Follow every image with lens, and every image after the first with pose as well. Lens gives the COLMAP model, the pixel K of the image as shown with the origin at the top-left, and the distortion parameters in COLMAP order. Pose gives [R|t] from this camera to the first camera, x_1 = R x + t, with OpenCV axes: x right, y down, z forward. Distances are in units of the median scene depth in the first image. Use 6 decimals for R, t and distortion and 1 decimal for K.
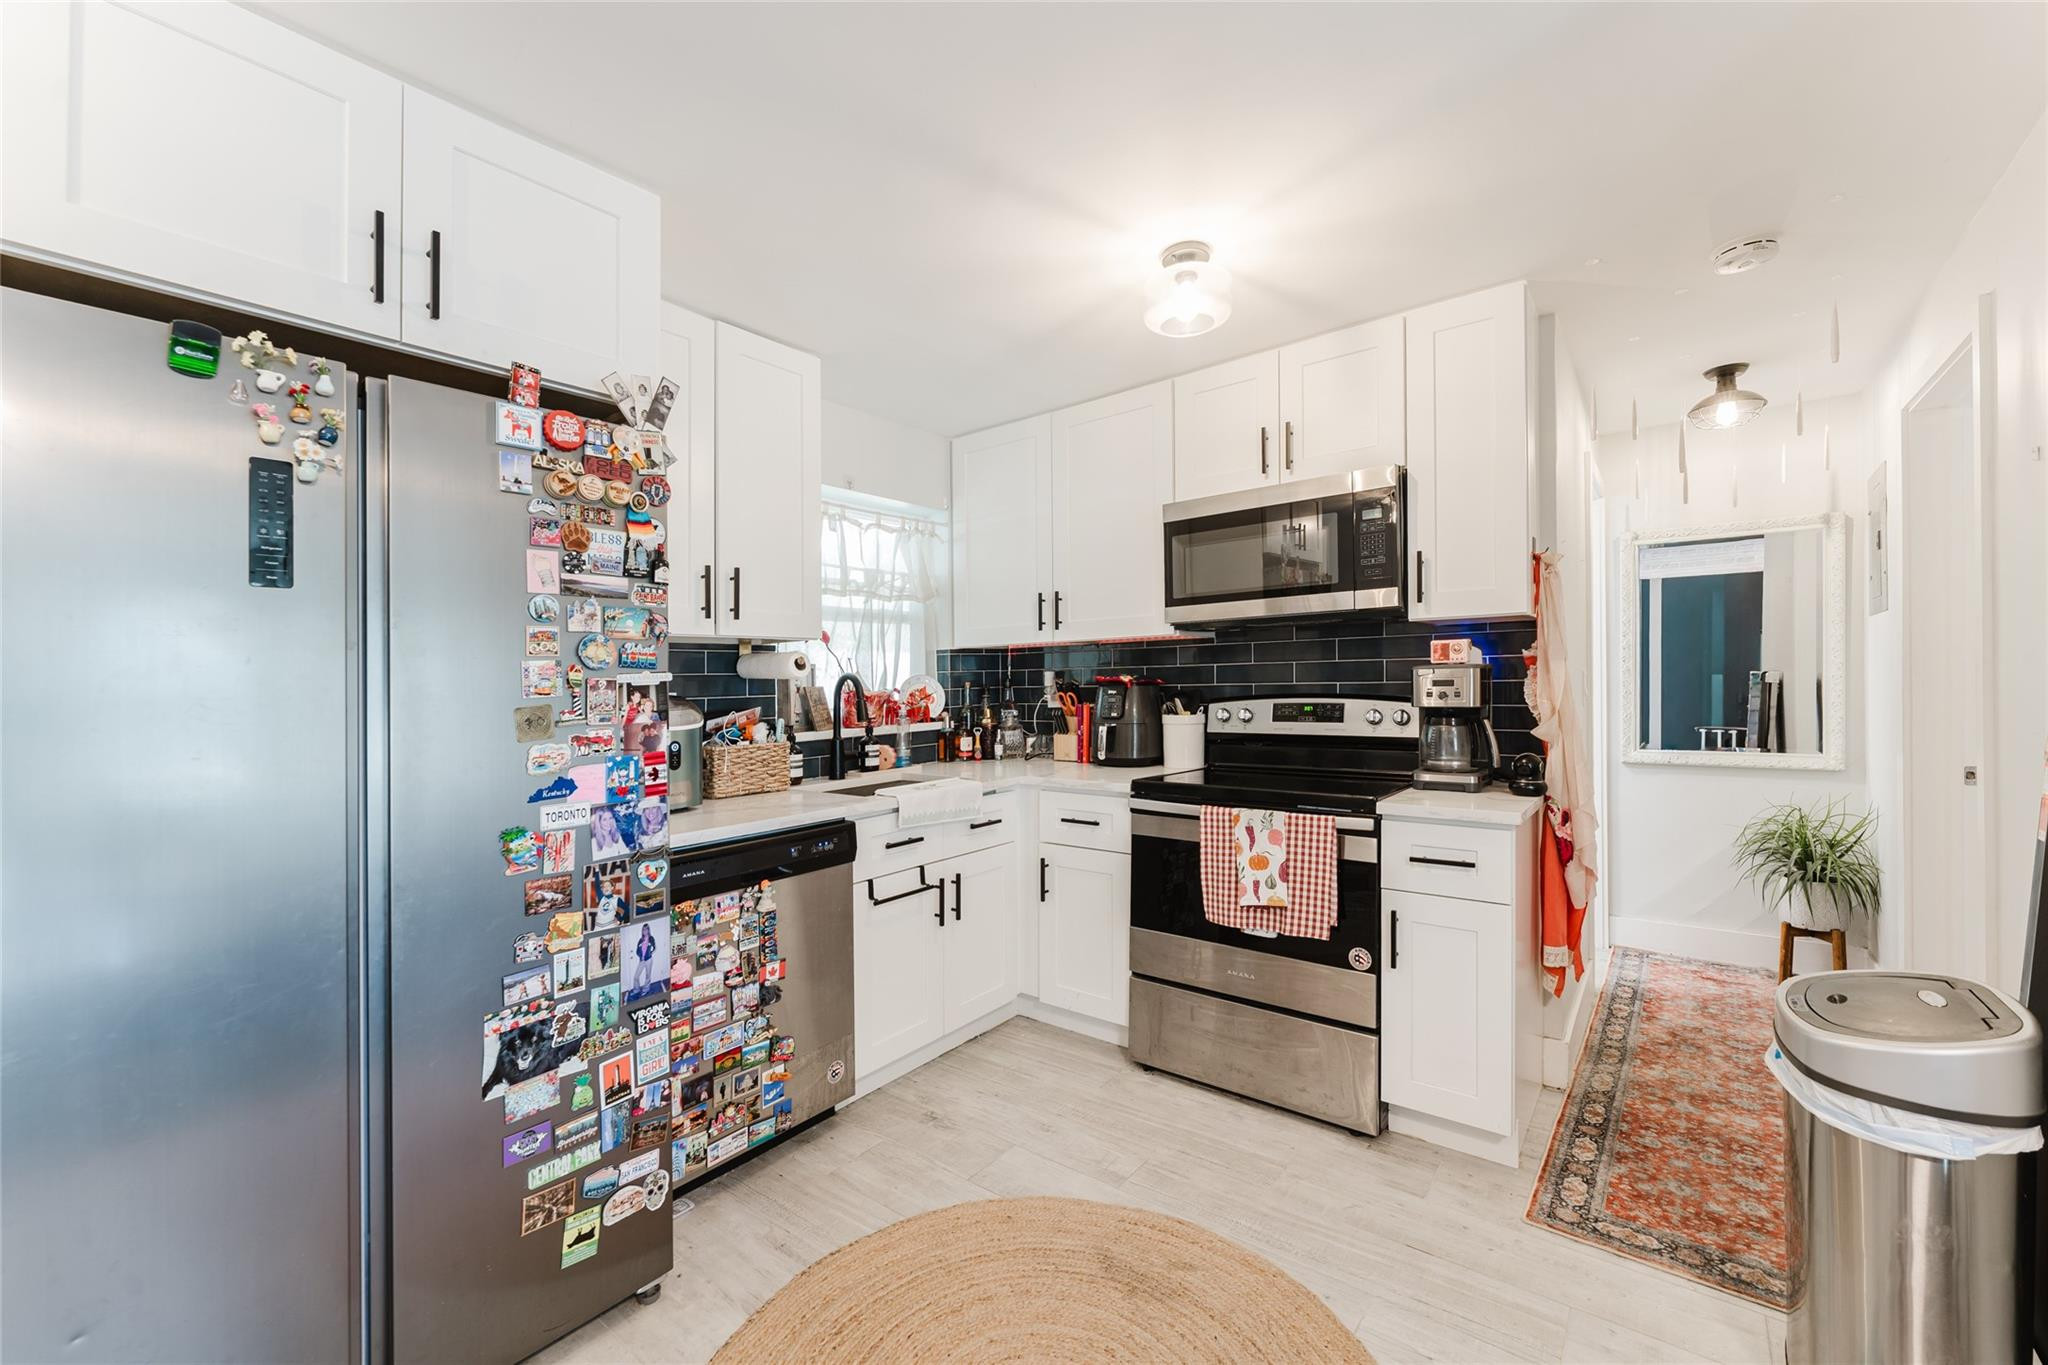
lens RADIAL K [[823.7, 0, 1021.8], [0, 823.7, 699.7], [0, 0, 1]] dist [-0.001366, 0.000002]
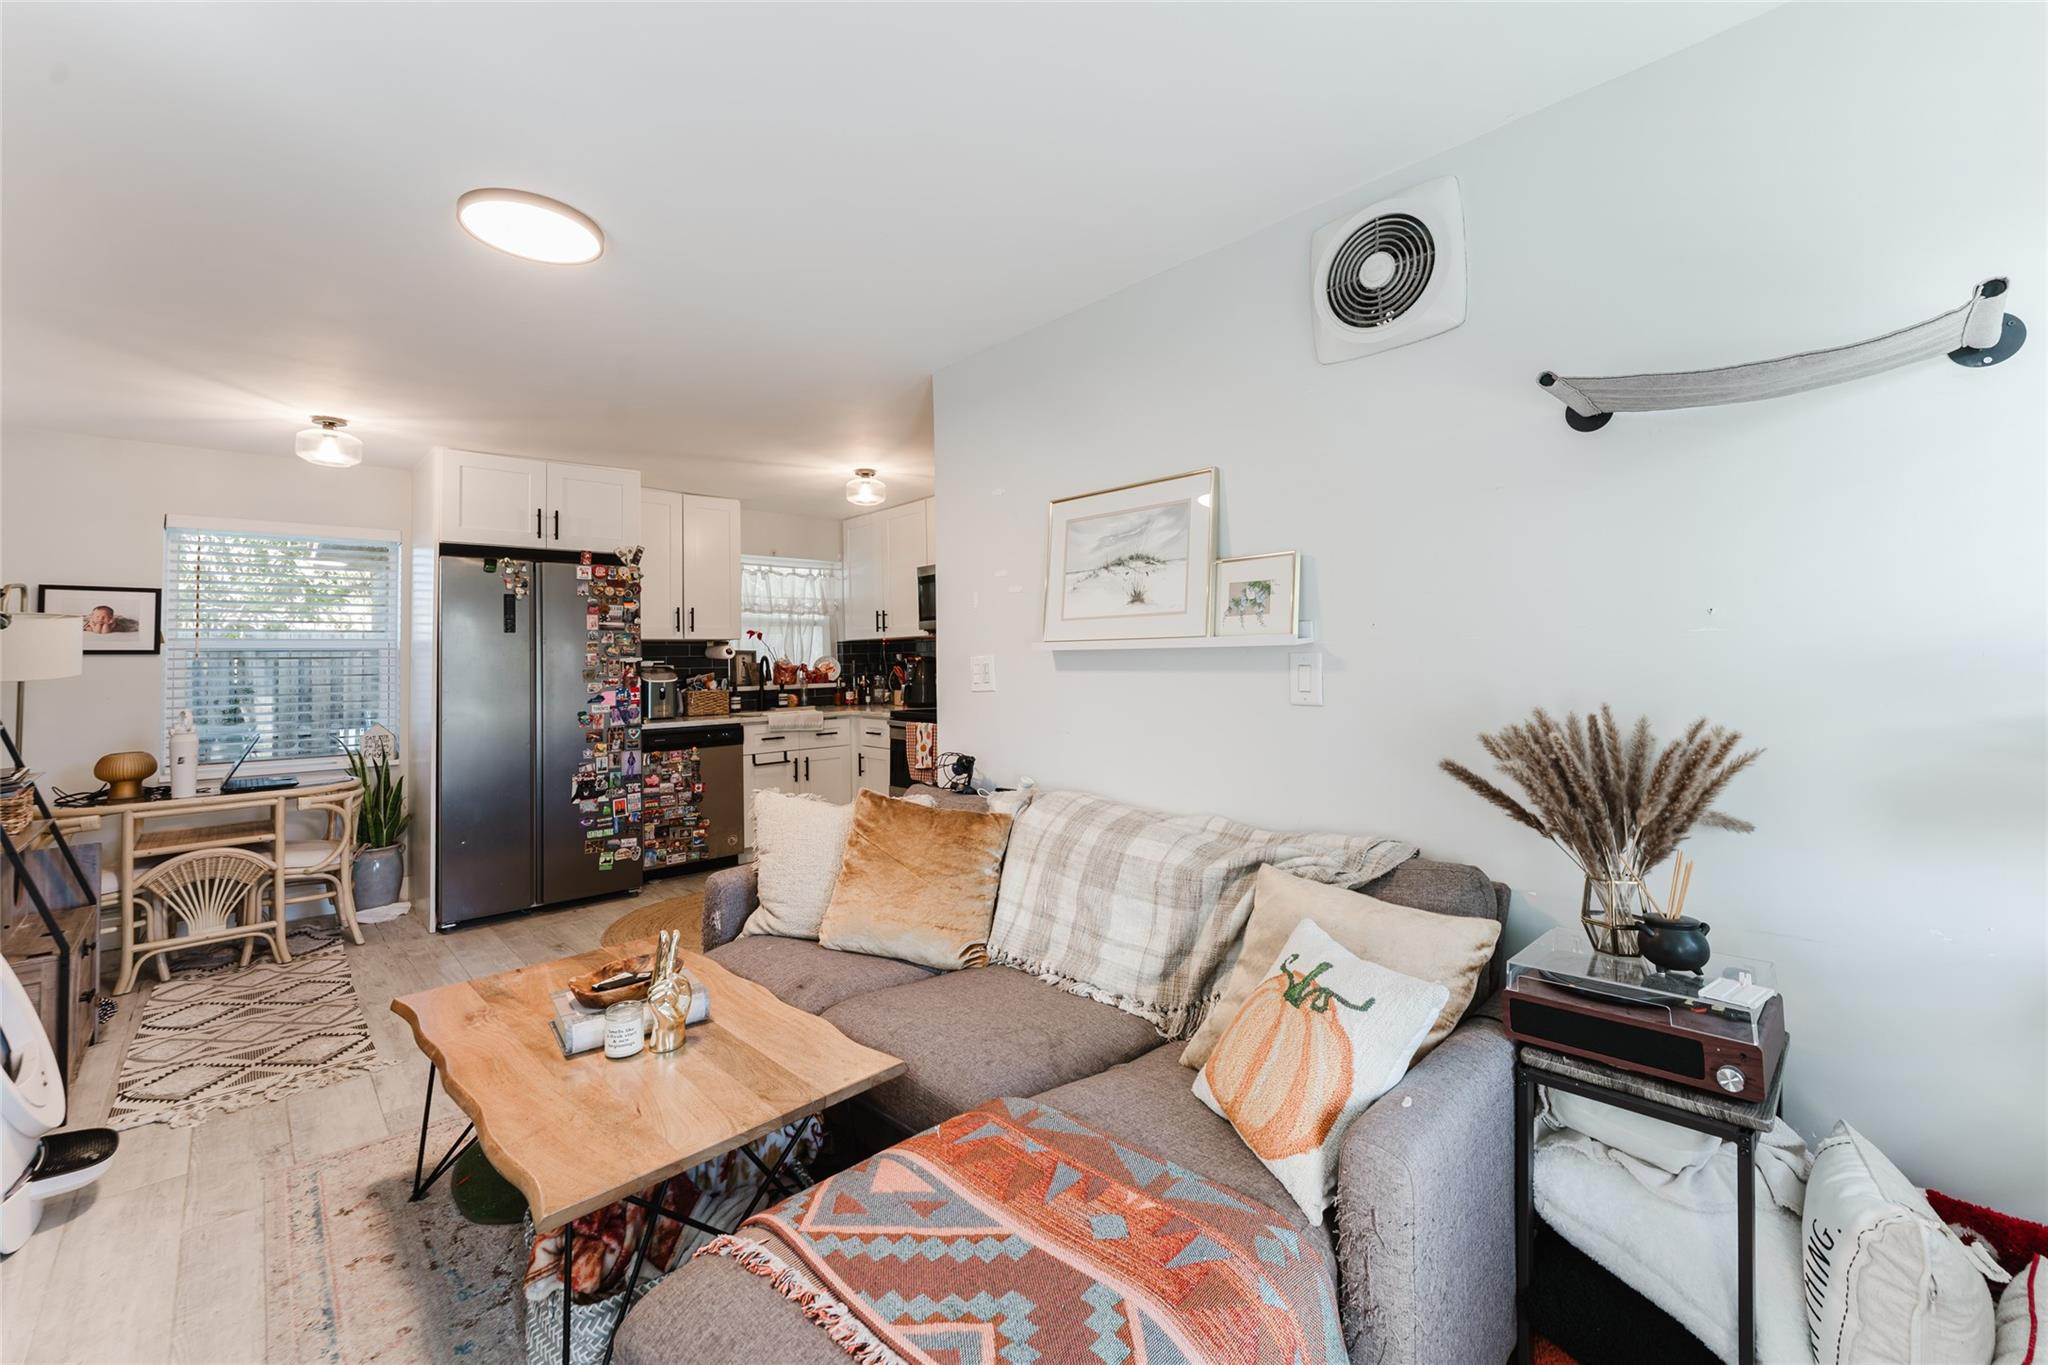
lens RADIAL K [[826.7, 0, 1024.0], [0, 826.7, 682.5], [0, 0, 1]] dist [0.000944, 0.000142]
pose [[0.989165, 0.007066, -0.146638, 0.998564], [-0.005748, 0.999939, 0.009405, 0.012935], [0.146696, -0.008460, 0.989146, -1.223091]]
